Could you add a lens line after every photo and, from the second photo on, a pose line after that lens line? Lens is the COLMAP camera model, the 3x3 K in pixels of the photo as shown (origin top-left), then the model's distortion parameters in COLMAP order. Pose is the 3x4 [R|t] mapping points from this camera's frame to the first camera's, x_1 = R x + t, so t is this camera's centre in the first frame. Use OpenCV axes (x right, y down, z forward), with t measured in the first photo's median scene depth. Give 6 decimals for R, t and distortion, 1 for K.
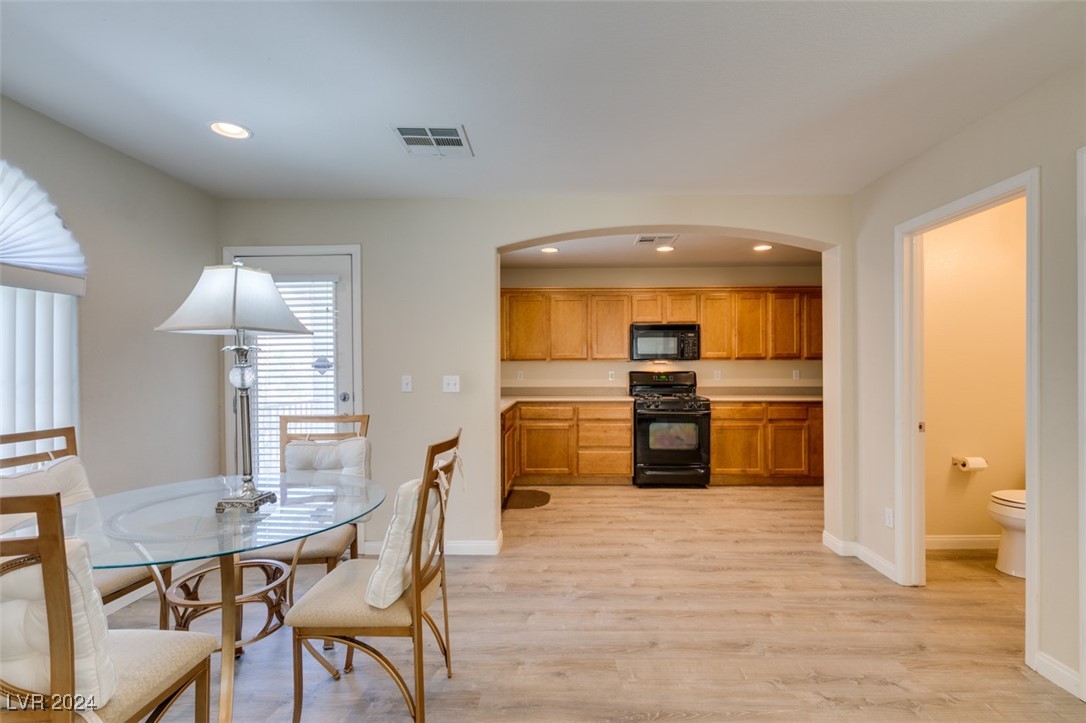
lens RADIAL K [[498.0, 0, 557.3], [0, 498.0, 366.7], [0, 0, 1]] dist [0.005326, 0.000247]
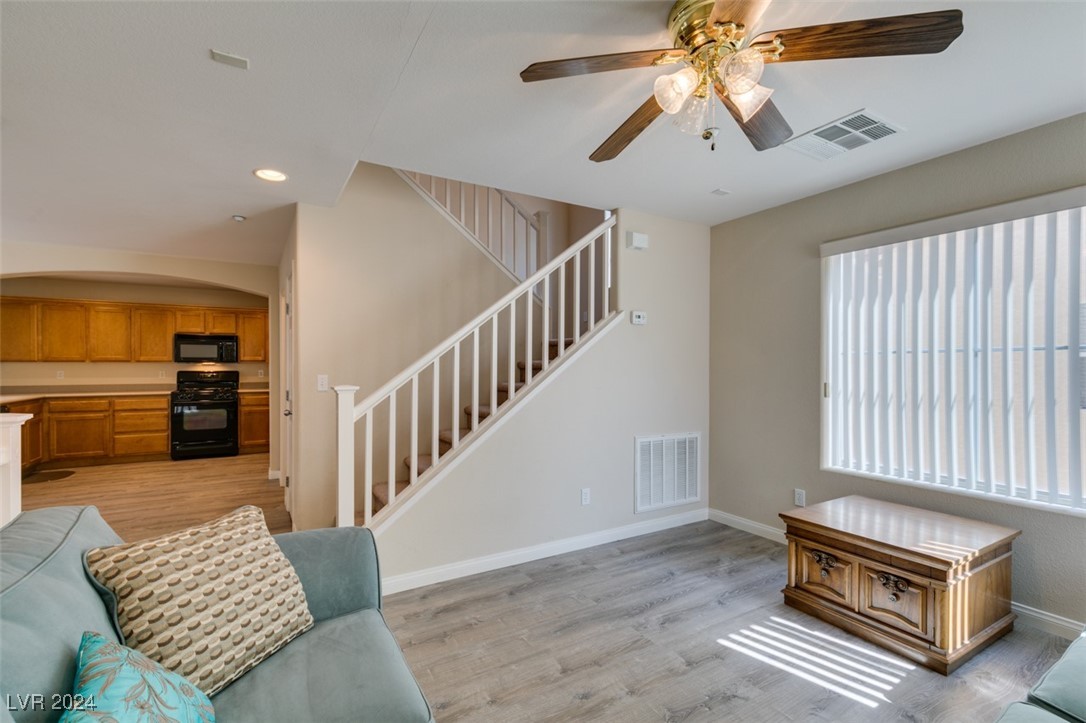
lens RADIAL K [[498.0, 0, 536.3], [0, 498.0, 364.1], [0, 0, 1]] dist [0.005326, 0.000247]
pose [[0.846645, 0.007786, 0.532101, 0.265392], [-0.005638, 0.999968, -0.005662, -0.006376], [-0.532128, 0.001794, 0.846662, -0.589823]]
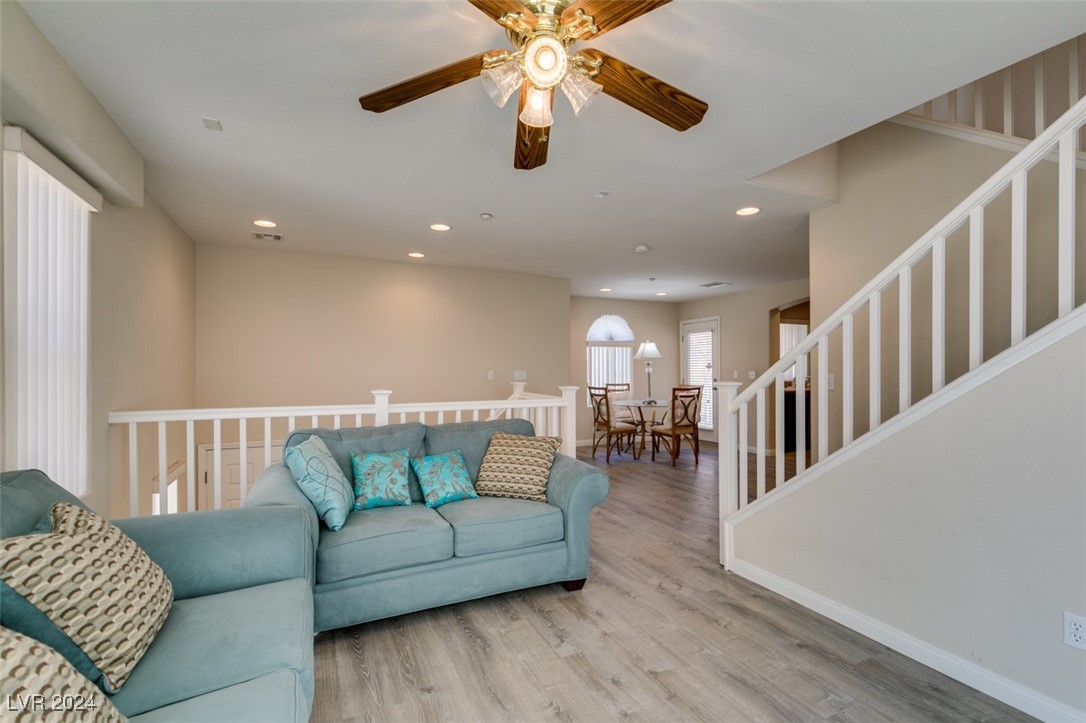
lens RADIAL K [[486.6, 0, 540.7], [0, 486.6, 365.8], [0, 0, 1]] dist [0.007580, -0.002075]
pose [[0.443898, 0.000092, -0.896078, 0.843513], [0.000698, 1.000000, 0.000449, -0.005925], [0.896077, -0.000825, 0.443897, -0.508224]]
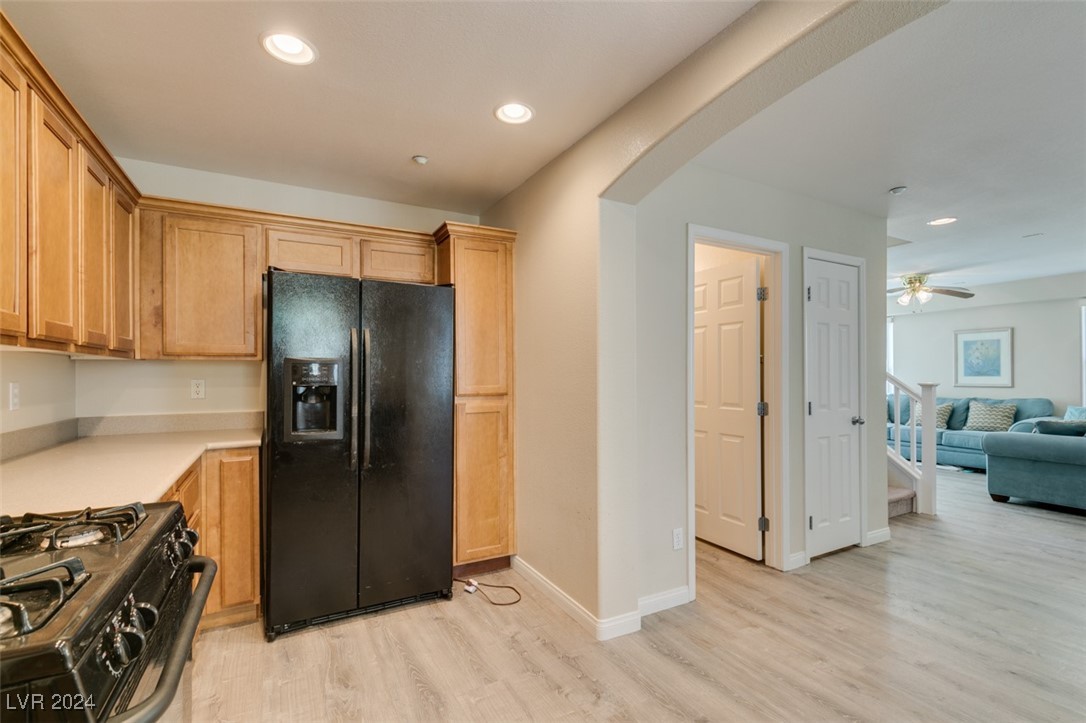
lens RADIAL K [[486.6, 0, 544.6], [0, 486.6, 371.7], [0, 0, 1]] dist [0.007580, -0.002075]
pose [[-0.492697, 0.005338, 0.870184, 0.006628], [0.001553, 0.999985, -0.005255, 0.001776], [-0.870199, -0.001237, -0.492698, 0.944723]]
